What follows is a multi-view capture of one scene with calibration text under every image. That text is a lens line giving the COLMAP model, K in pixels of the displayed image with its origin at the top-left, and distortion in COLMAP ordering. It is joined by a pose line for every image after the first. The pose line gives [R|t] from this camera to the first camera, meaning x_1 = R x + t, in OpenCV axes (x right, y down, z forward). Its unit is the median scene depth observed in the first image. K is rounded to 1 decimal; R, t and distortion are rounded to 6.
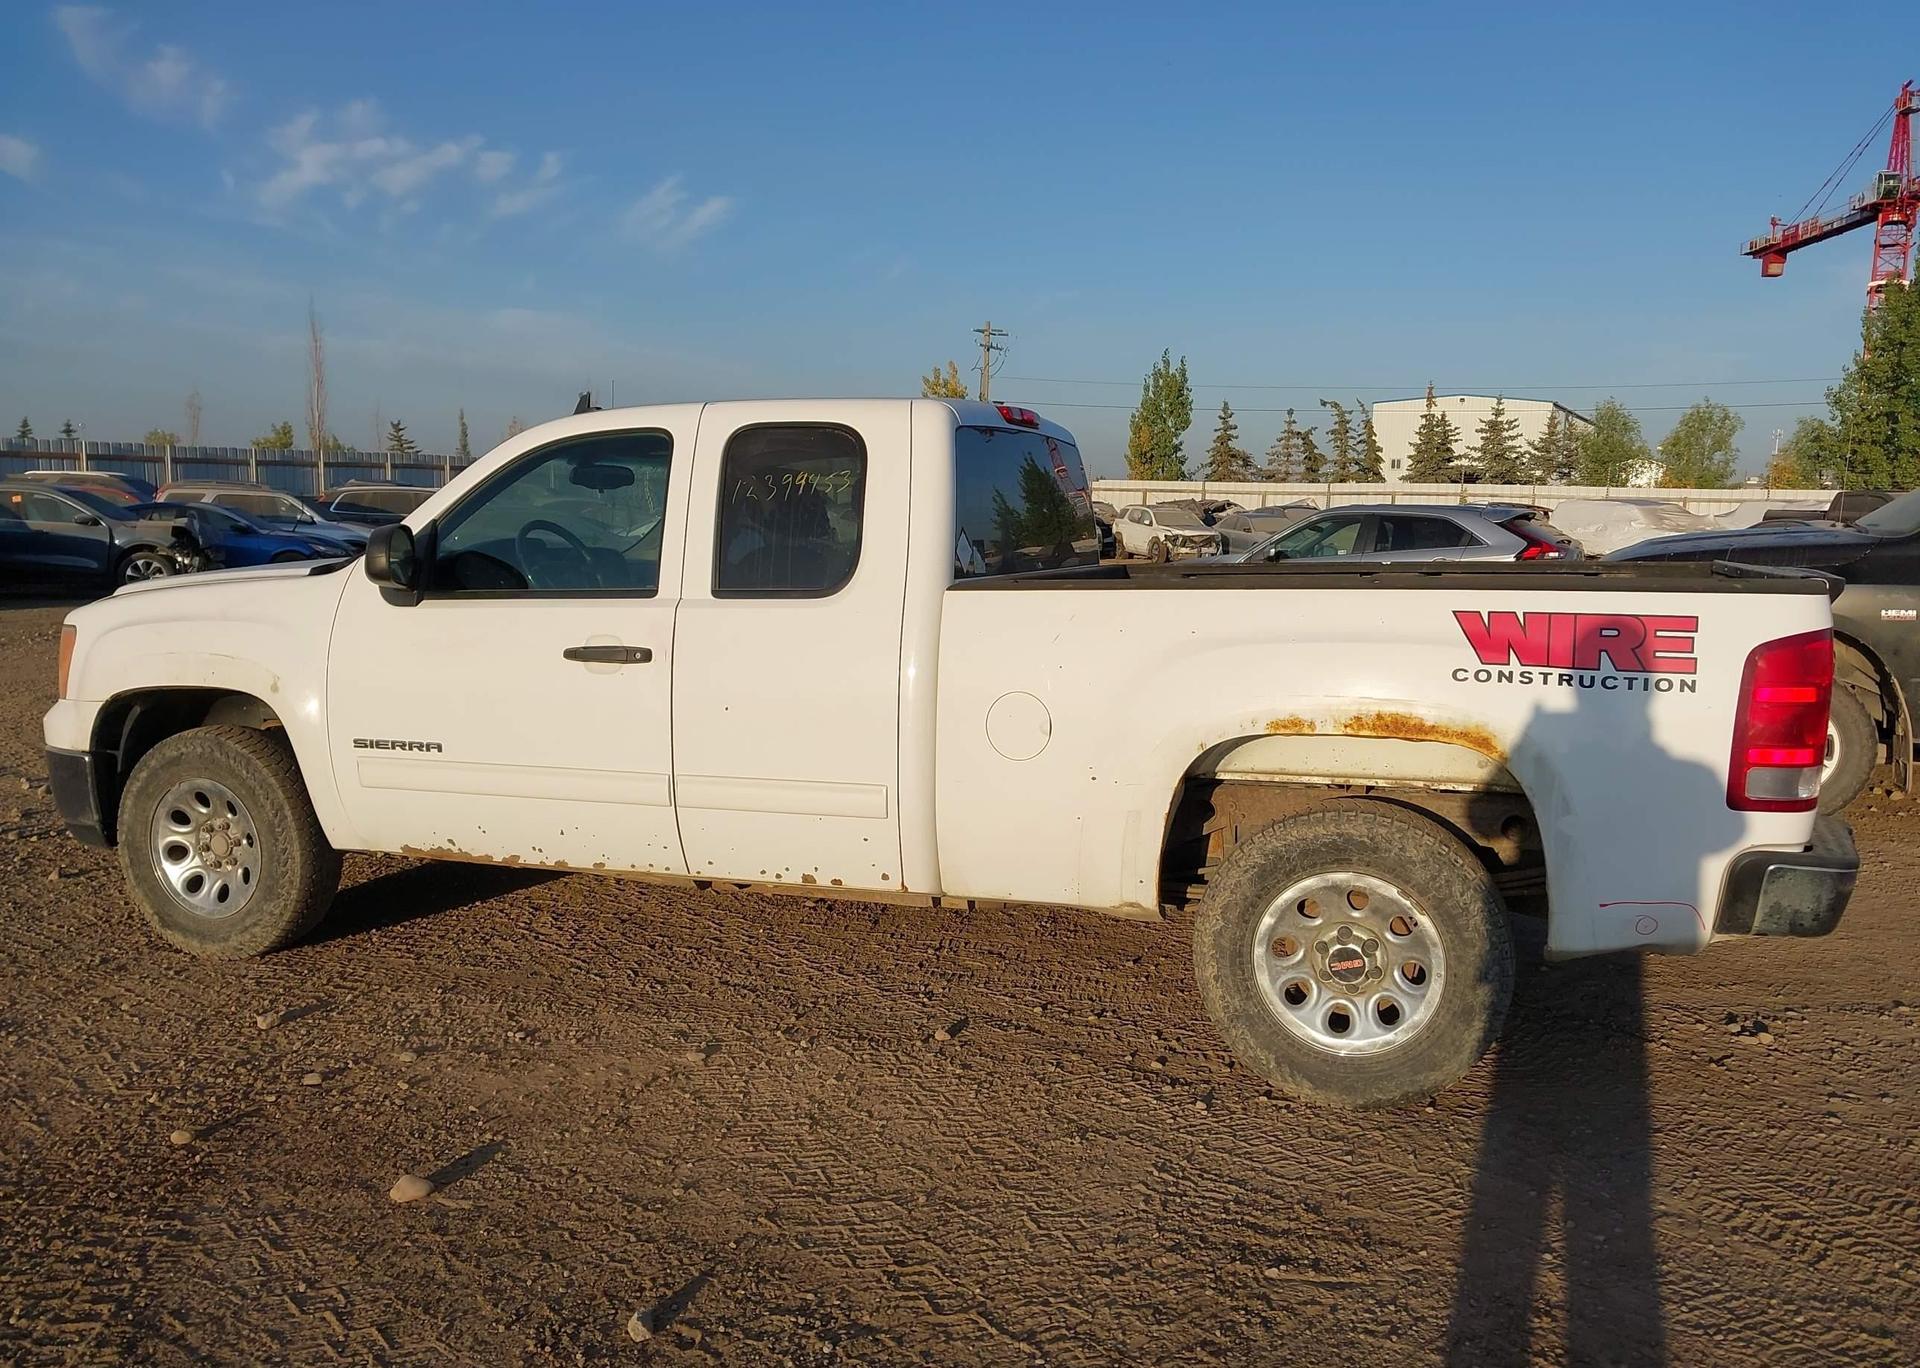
lens RADIAL K [[1511.5, 0, 971.9], [0, 1511.5, 687.5], [0, 0, 1]] dist [0.047169, -0.065799]
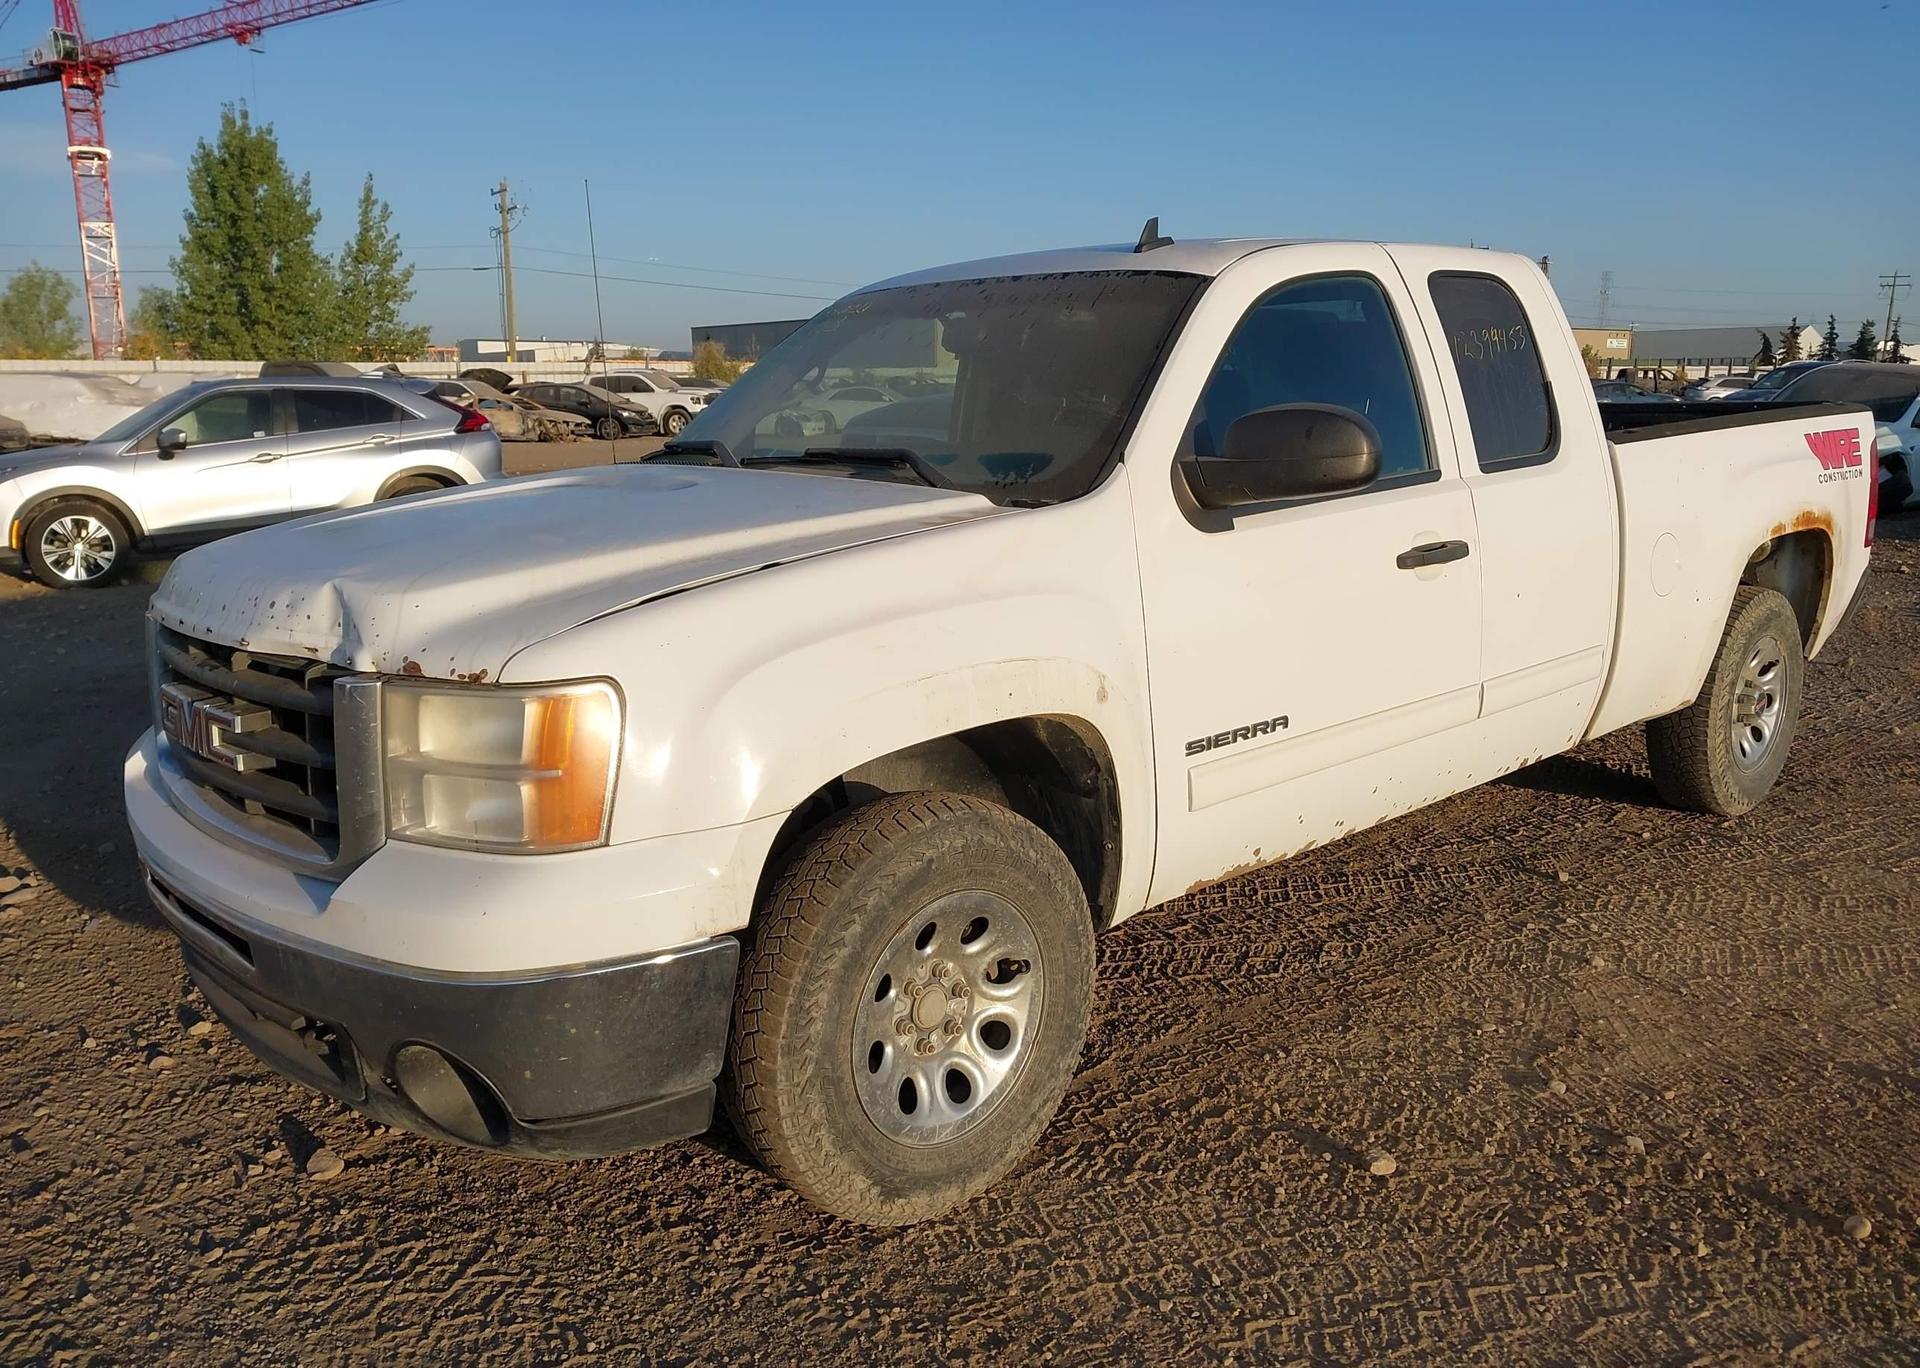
lens RADIAL K [[1511.5, 0, 963.6], [0, 1511.5, 681.9], [0, 0, 1]] dist [0.047169, -0.065799]
pose [[0.481096, -0.189412, 0.855961, -0.955053], [0.122330, 0.981332, 0.148399, -0.095118], [-0.868091, 0.033316, 0.495286, 0.728225]]
